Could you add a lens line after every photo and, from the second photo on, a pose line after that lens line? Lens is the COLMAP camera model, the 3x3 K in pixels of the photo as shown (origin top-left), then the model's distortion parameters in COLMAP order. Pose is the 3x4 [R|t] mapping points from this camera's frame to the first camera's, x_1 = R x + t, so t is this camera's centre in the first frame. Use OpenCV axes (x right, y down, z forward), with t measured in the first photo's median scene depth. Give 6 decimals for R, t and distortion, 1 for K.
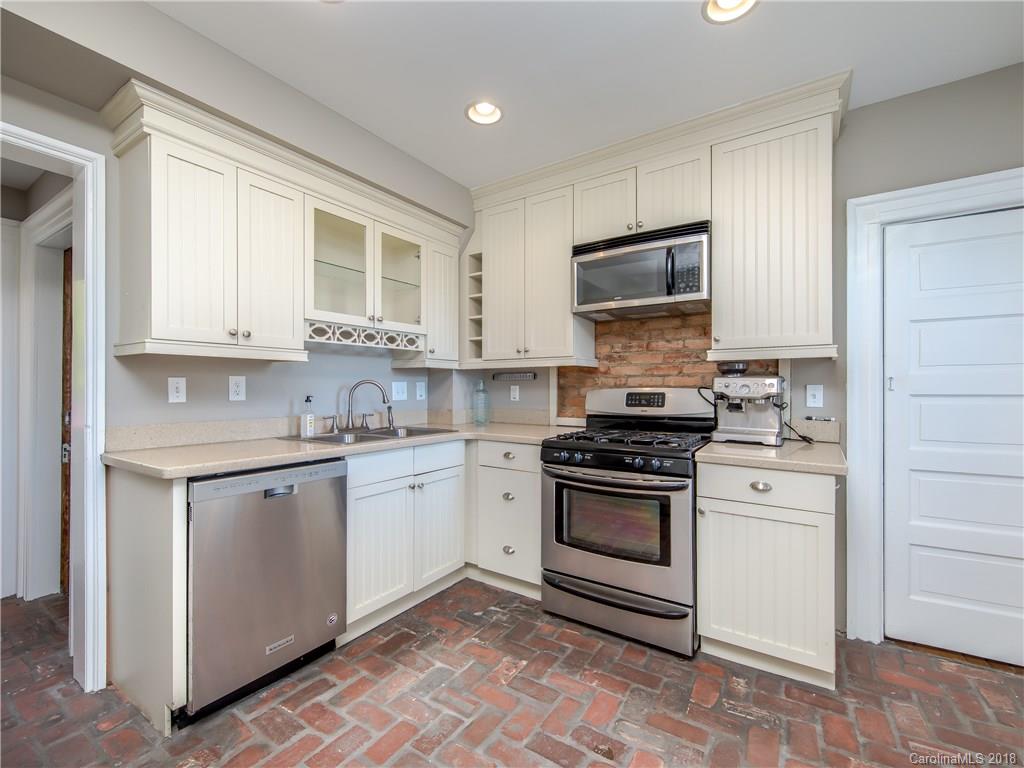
lens RADIAL K [[456.2, 0, 512.0], [0, 456.2, 384.0], [0, 0, 1]] dist [0.011332, -0.000417]
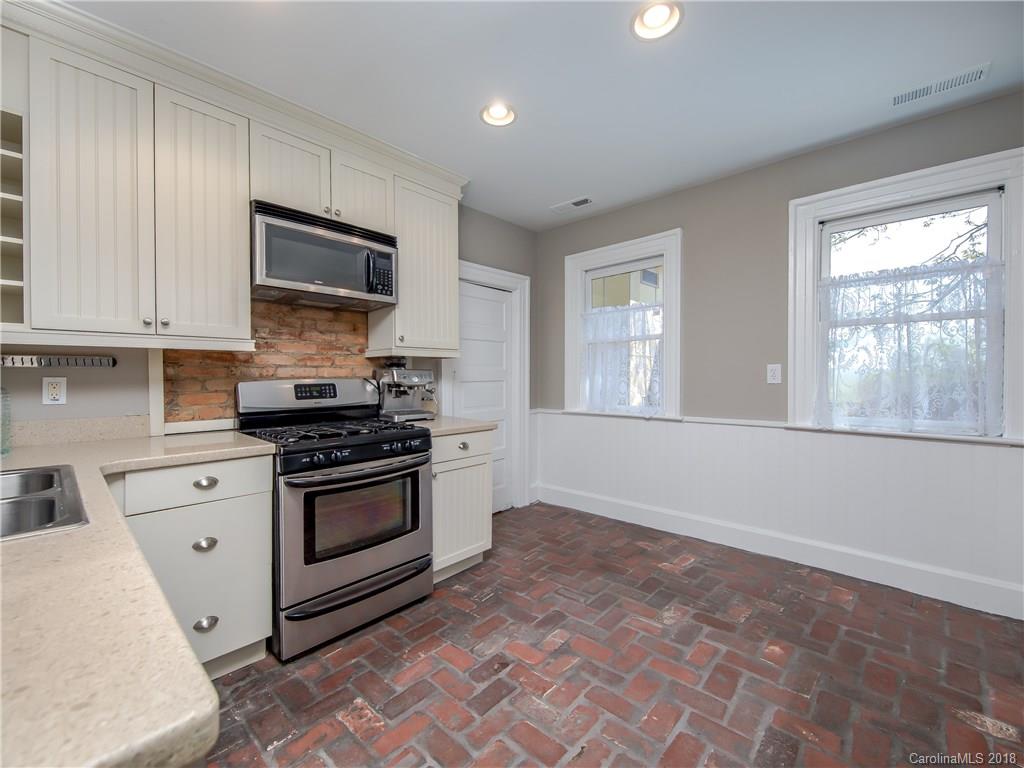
lens RADIAL K [[426.2, 0, 512.0], [0, 426.2, 384.0], [0, 0, 1]] dist [0.000890, 0.000016]
pose [[0.157323, -0.017009, 0.987401, -0.585070], [0.002371, 0.999855, 0.016846, 0.005430], [-0.987544, -0.000309, 0.157341, 0.494669]]
